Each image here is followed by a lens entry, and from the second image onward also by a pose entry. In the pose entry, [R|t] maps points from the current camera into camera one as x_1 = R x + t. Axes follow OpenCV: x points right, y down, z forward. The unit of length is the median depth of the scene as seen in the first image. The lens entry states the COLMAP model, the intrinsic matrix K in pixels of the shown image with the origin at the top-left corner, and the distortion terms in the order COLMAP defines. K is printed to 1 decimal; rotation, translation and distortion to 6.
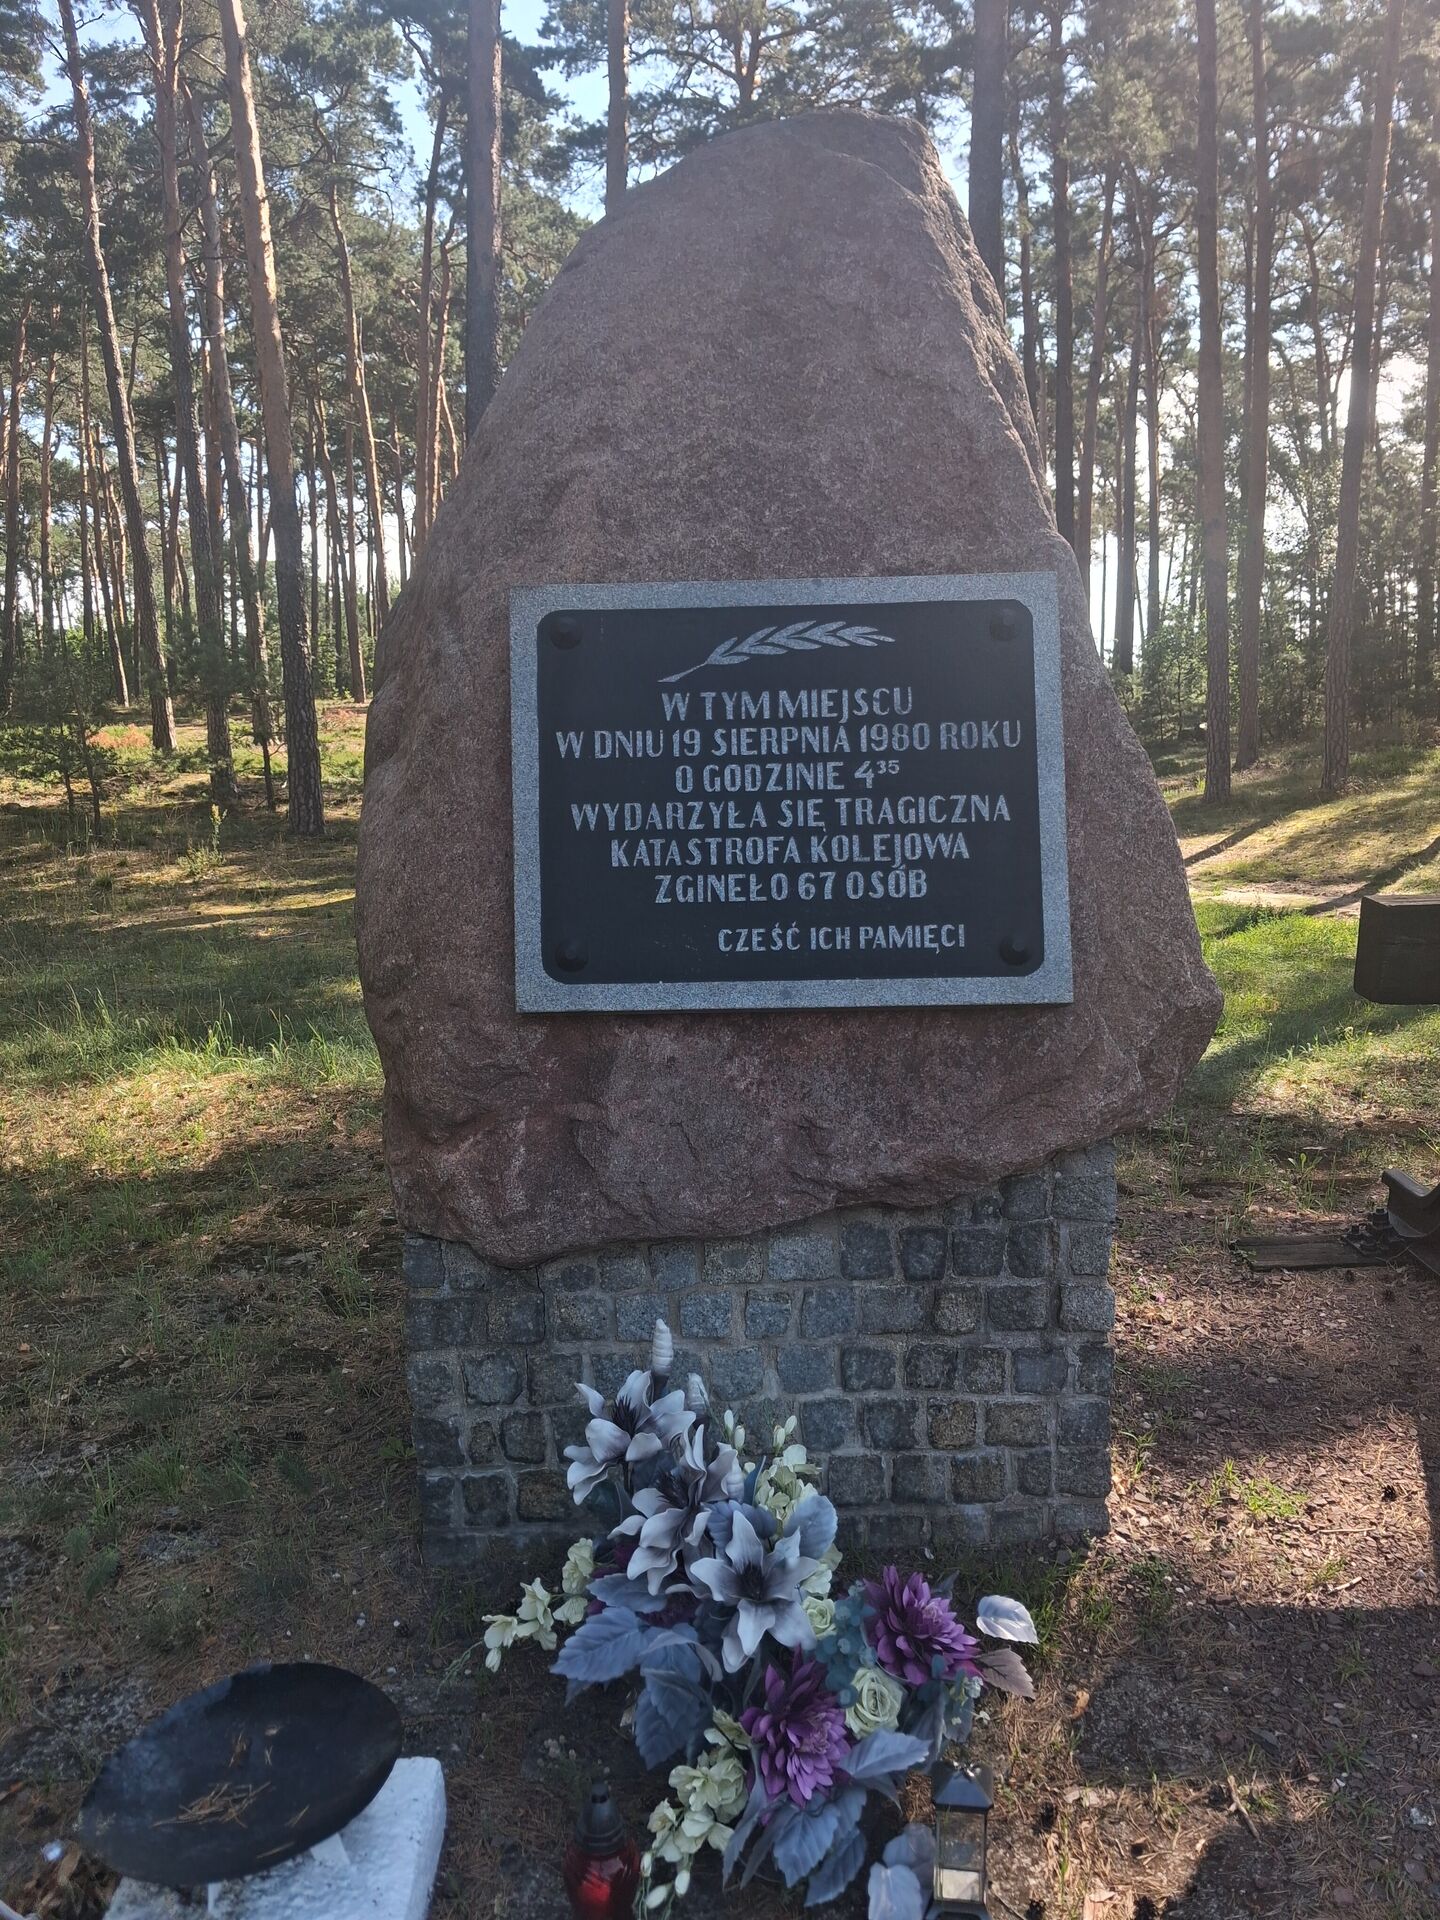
lens RADIAL K [[1480.7, 0, 722.3], [0, 1480.7, 989.0], [0, 0, 1]] dist [0.081596, -0.110151]
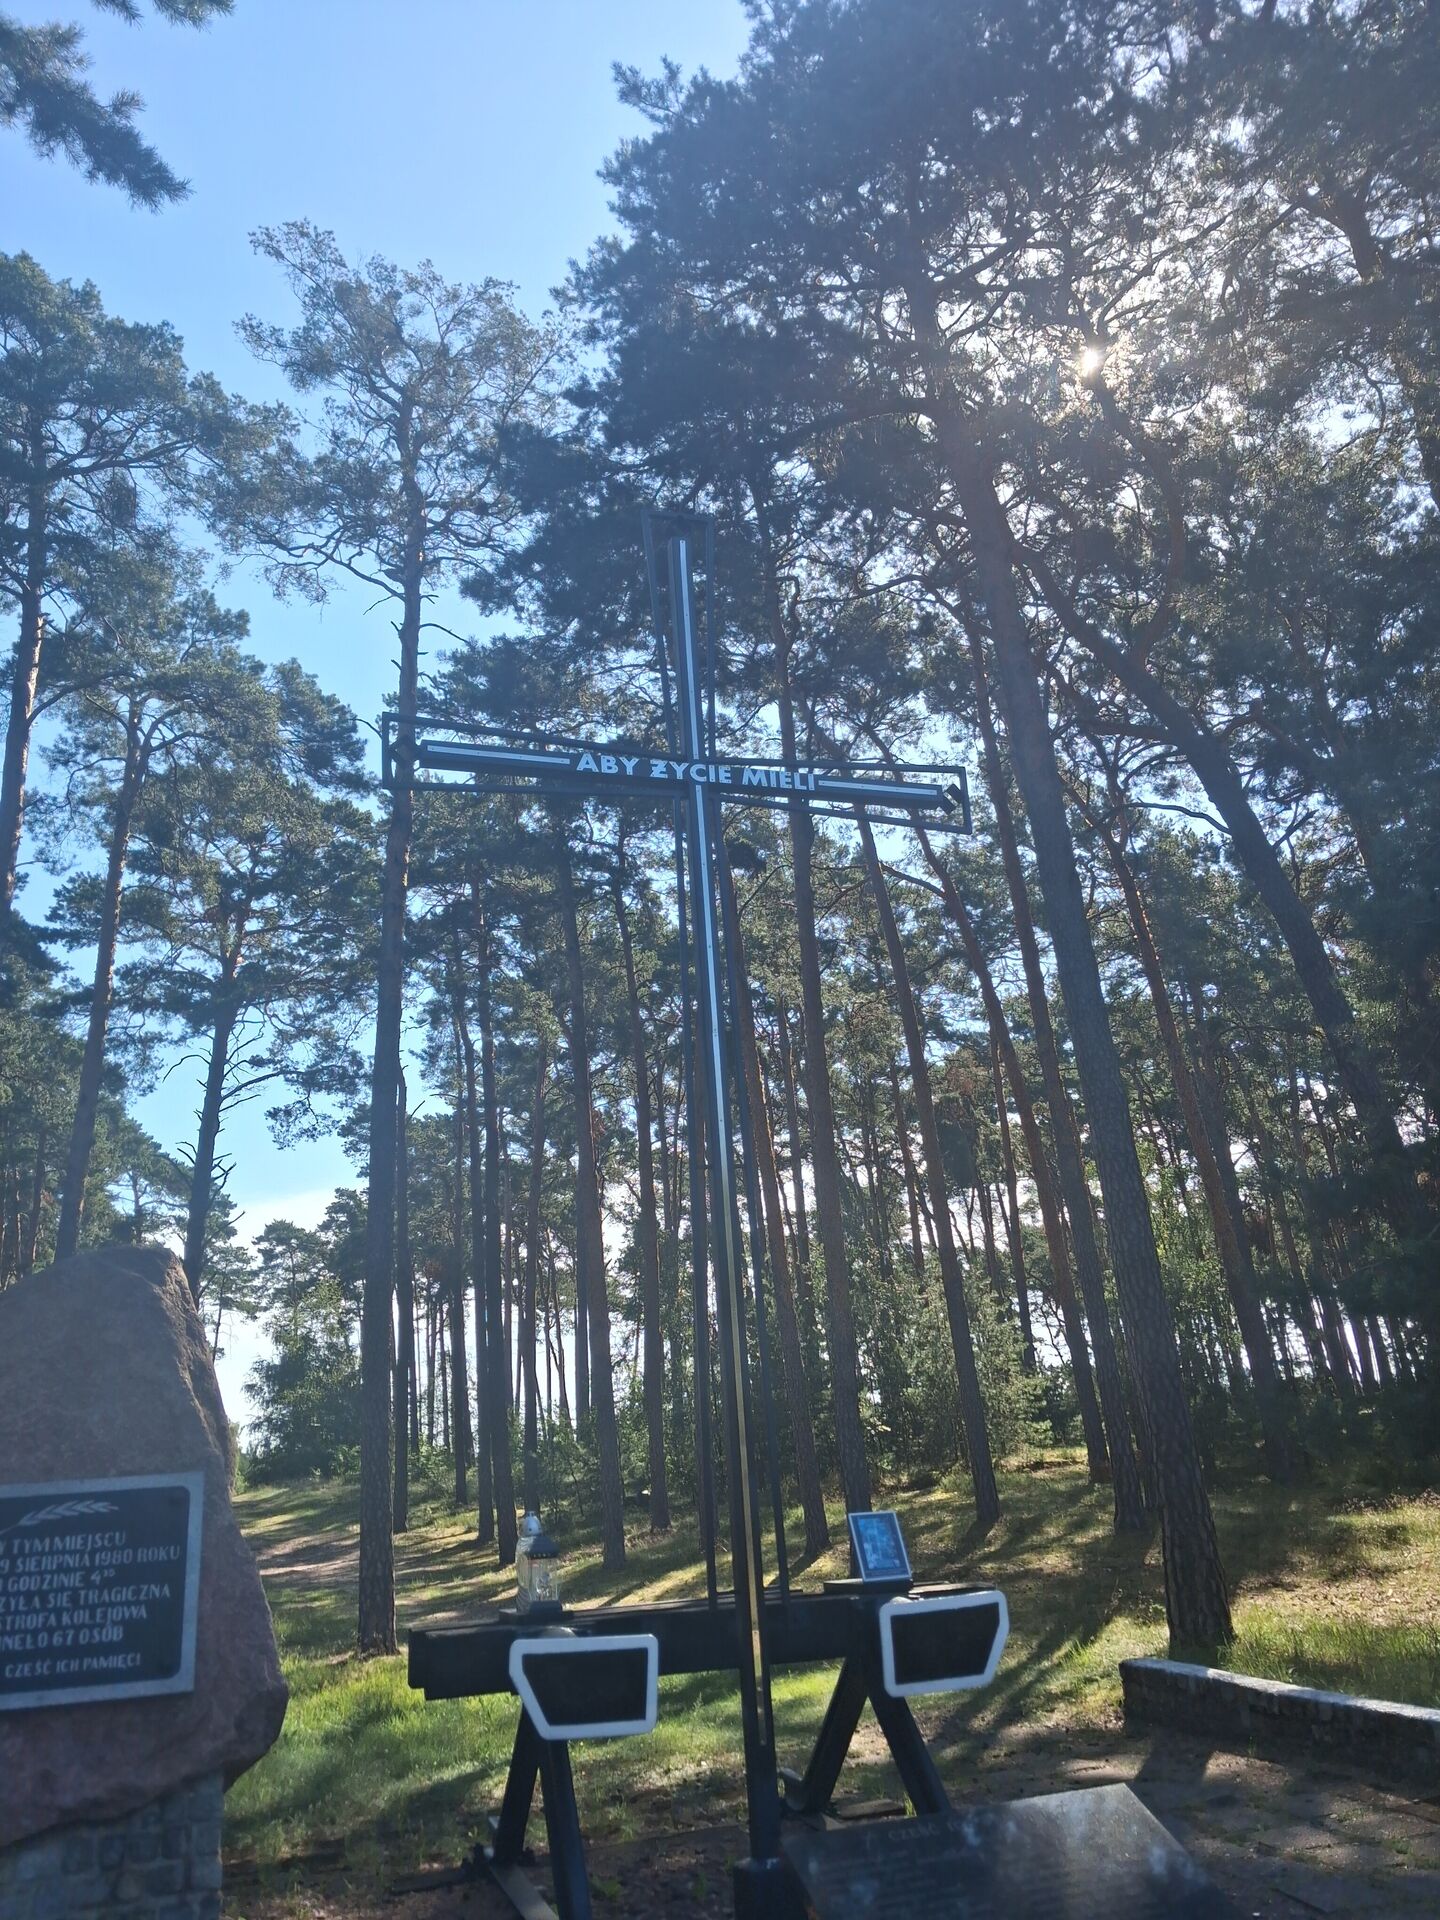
lens RADIAL K [[1501.1, 0, 730.8], [0, 1501.1, 977.9], [0, 0, 1]] dist [0.003319, -0.004383]
pose [[0.947415, 0.060180, 0.314299, 0.208665], [0.099668, 0.877815, -0.468515, 0.173678], [-0.304092, 0.475204, 0.825657, -1.271229]]
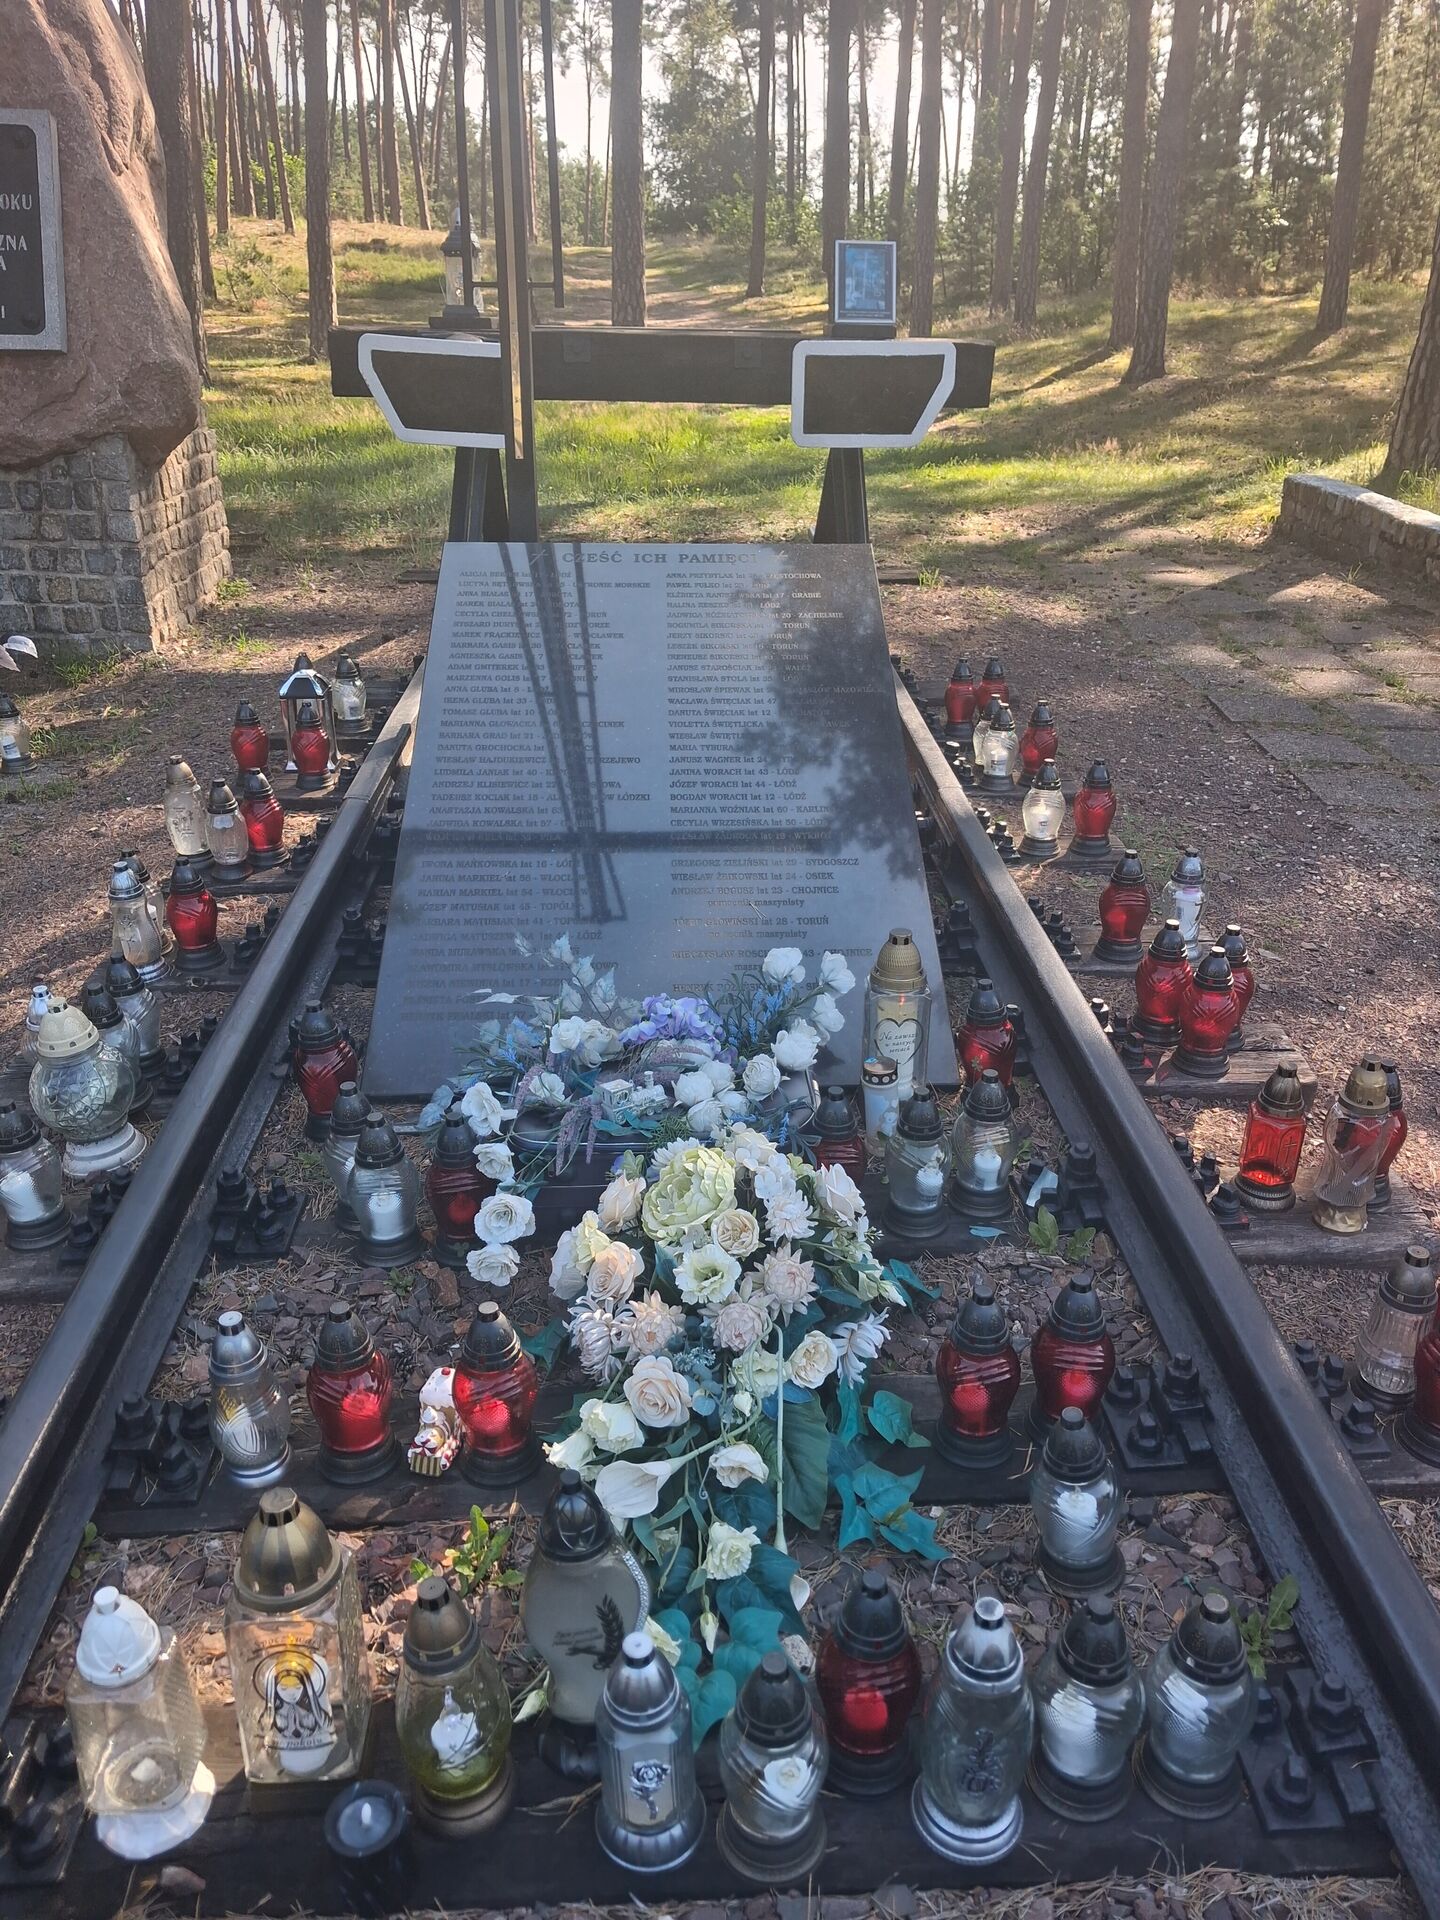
lens RADIAL K [[1501.1, 0, 730.8], [0, 1501.1, 977.9], [0, 0, 1]] dist [0.003319, -0.004383]
pose [[0.997875, 0.013471, 0.063754, 0.921286], [-0.029751, 0.964656, 0.261828, 0.242032], [-0.057974, -0.263169, 0.963006, -1.095229]]
